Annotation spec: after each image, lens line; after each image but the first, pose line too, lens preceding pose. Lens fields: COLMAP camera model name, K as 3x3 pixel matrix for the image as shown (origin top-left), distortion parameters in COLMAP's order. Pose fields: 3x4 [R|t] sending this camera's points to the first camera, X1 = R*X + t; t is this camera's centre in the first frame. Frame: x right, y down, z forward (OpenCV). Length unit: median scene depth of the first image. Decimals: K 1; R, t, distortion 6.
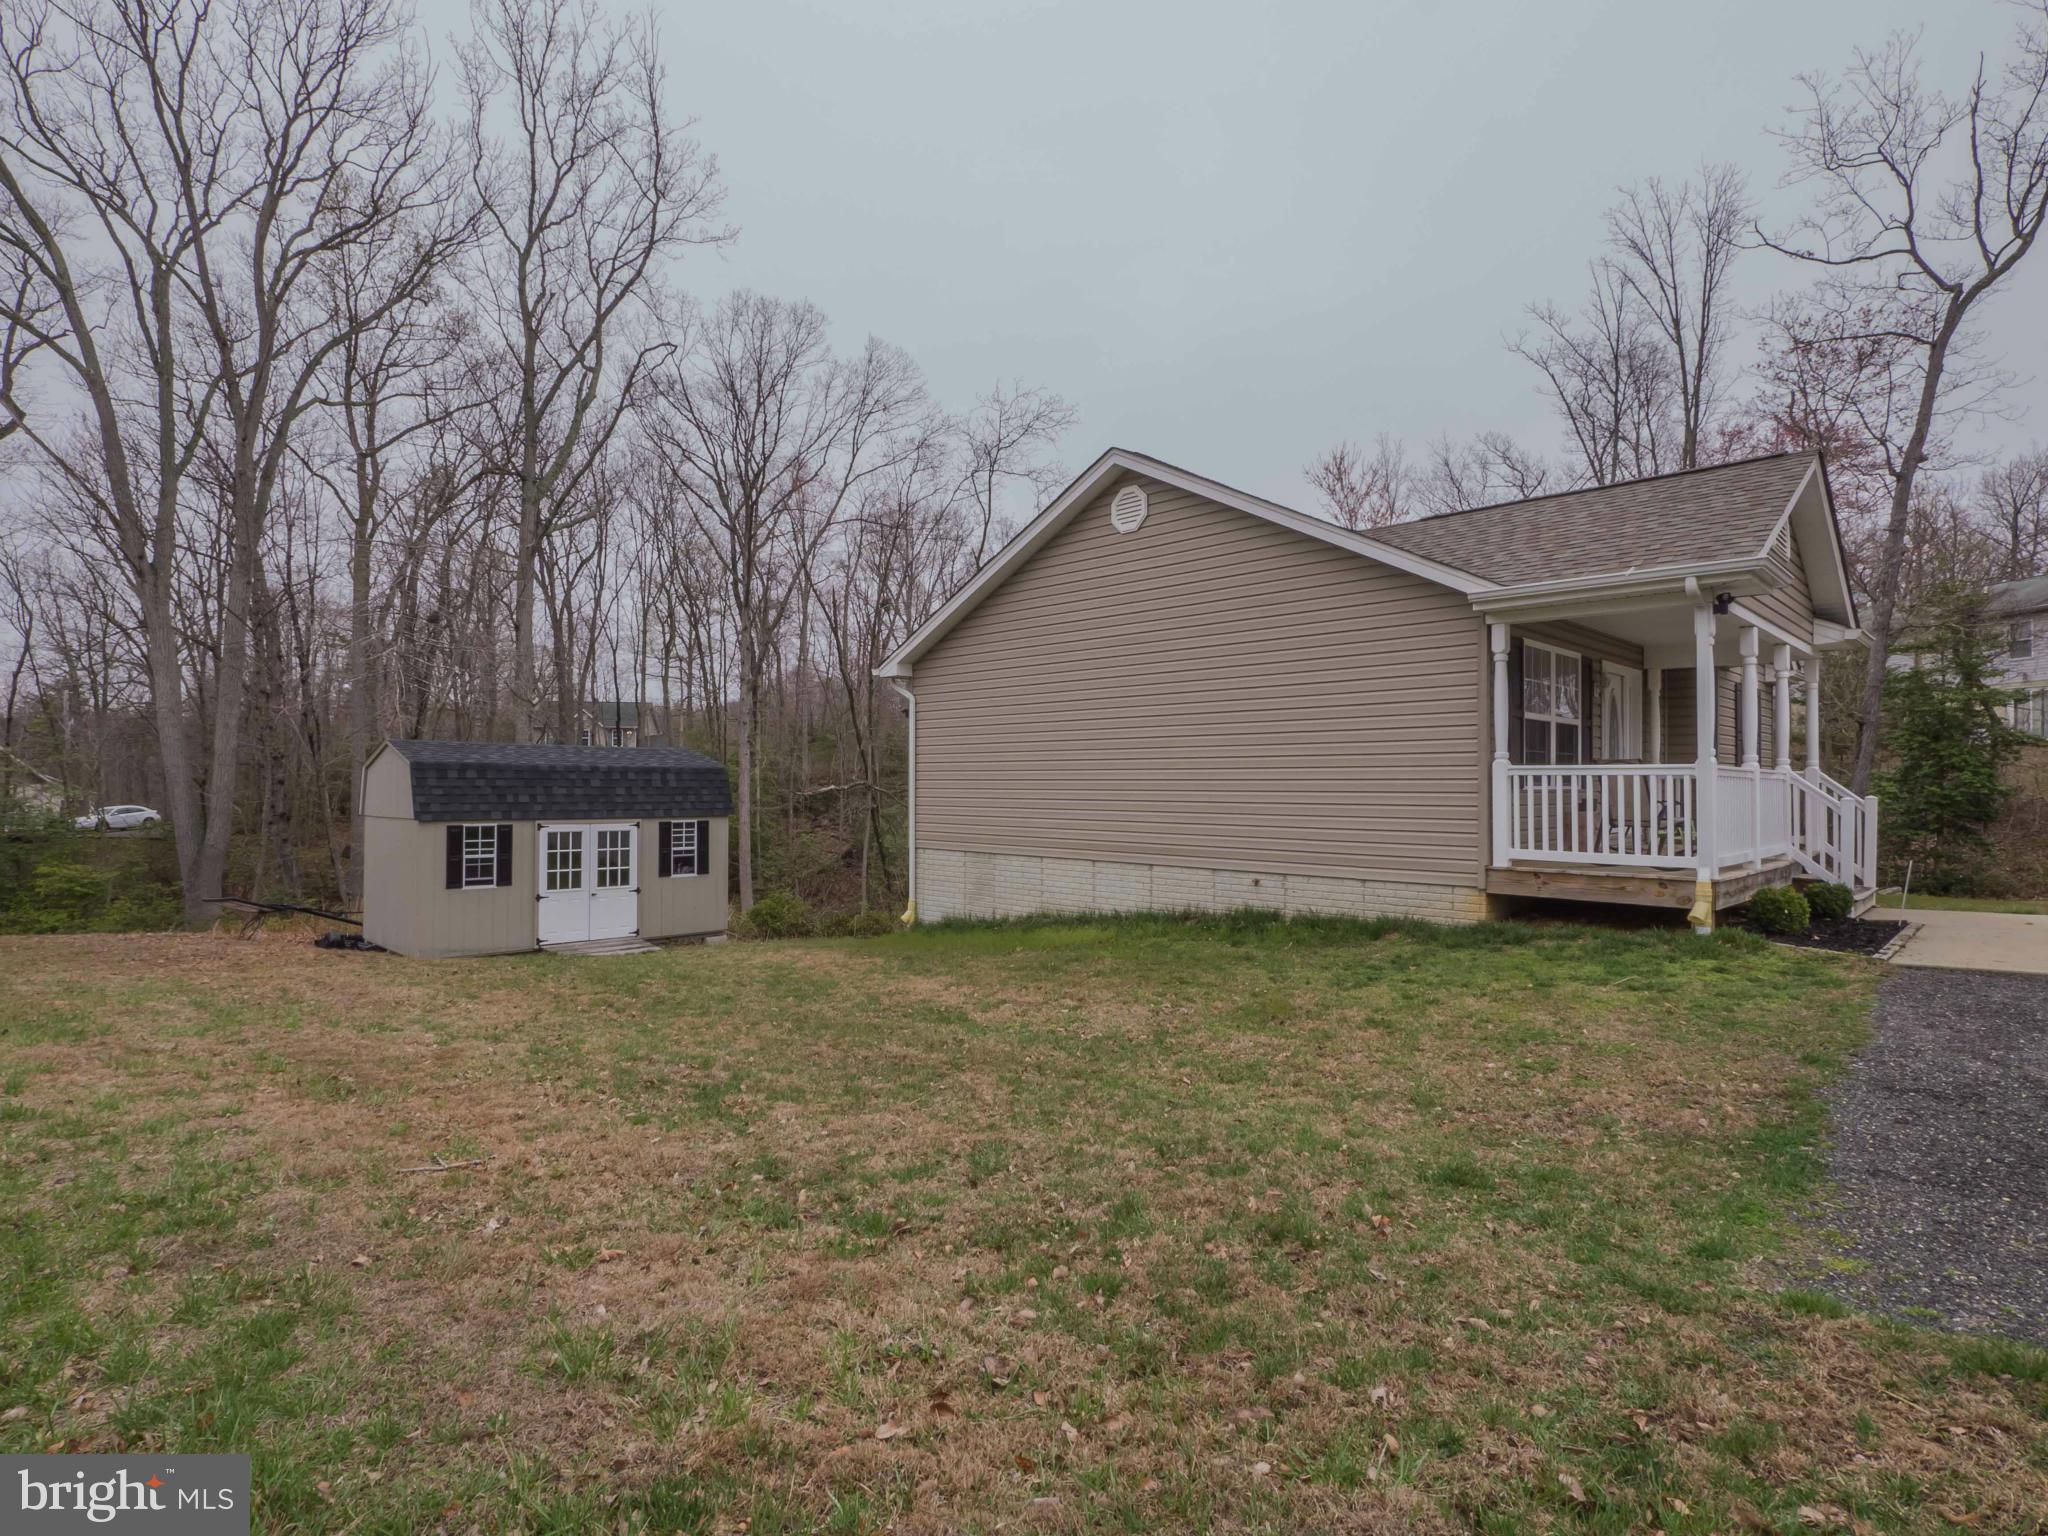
lens RADIAL K [[1129.0, 0, 1100.0], [0, 1129.0, 754.1], [0, 0, 1]] dist [-0.004149, 0.000704]
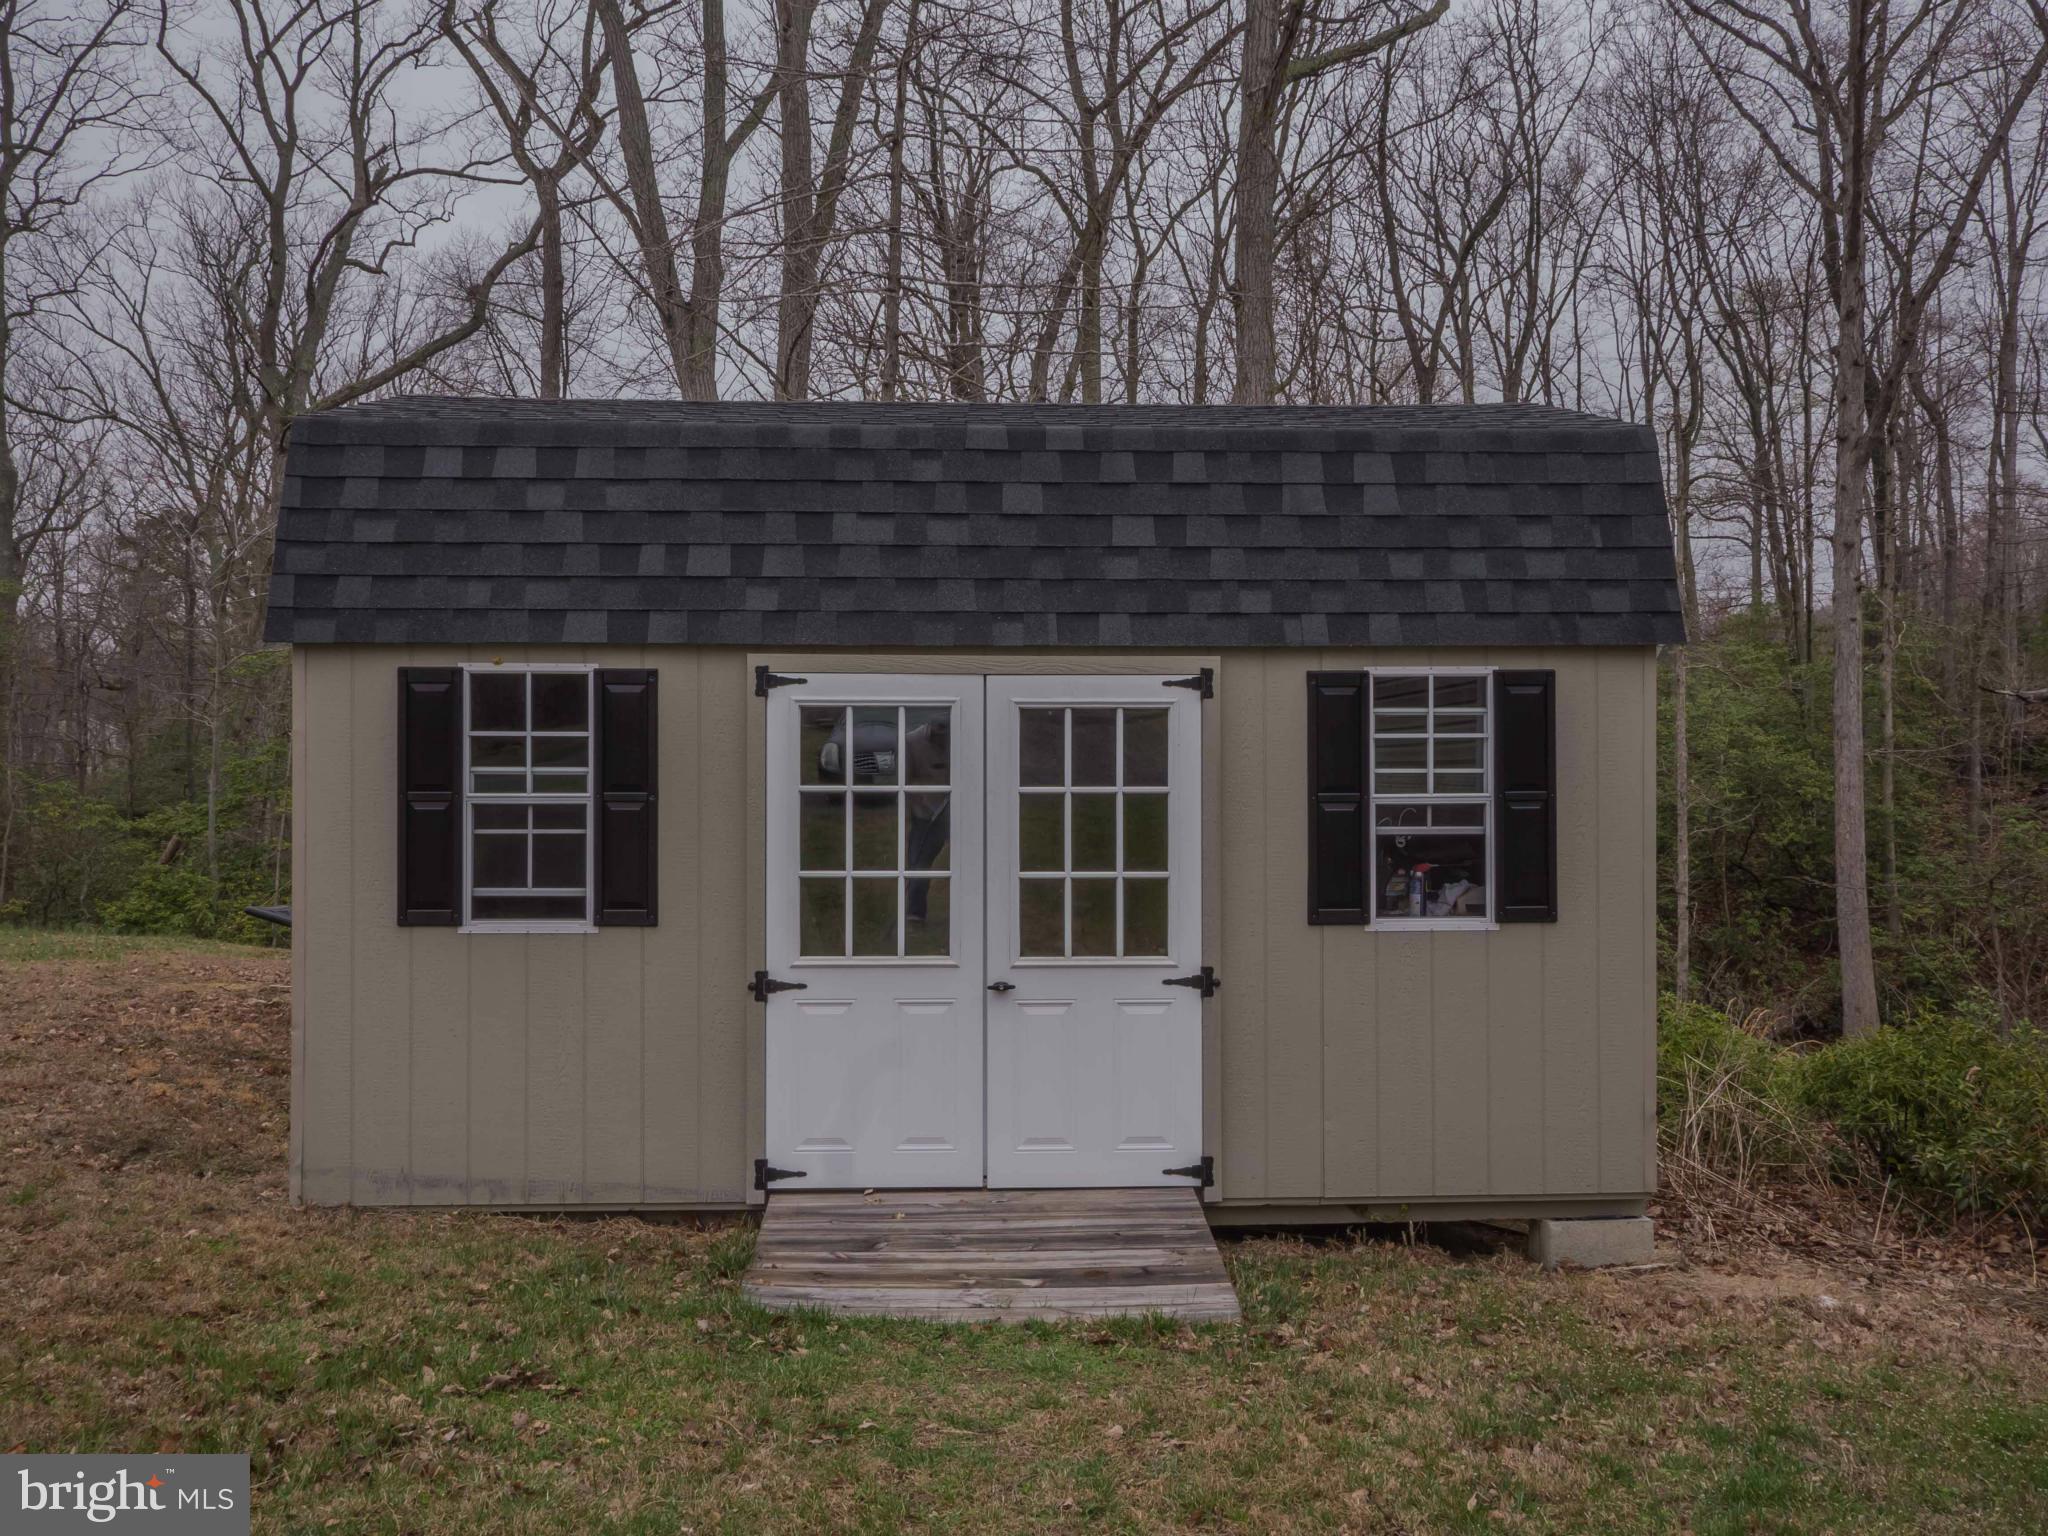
lens RADIAL K [[1733.7, 0, 911.1], [0, 1733.7, 768.4], [0, 0, 1]] dist [0.004922, 0.006180]
pose [[0.686248, 0.002268, -0.727364, -0.210940], [0.023803, 0.999390, 0.025574, 0.071726], [0.726978, -0.034864, 0.685775, 0.752546]]
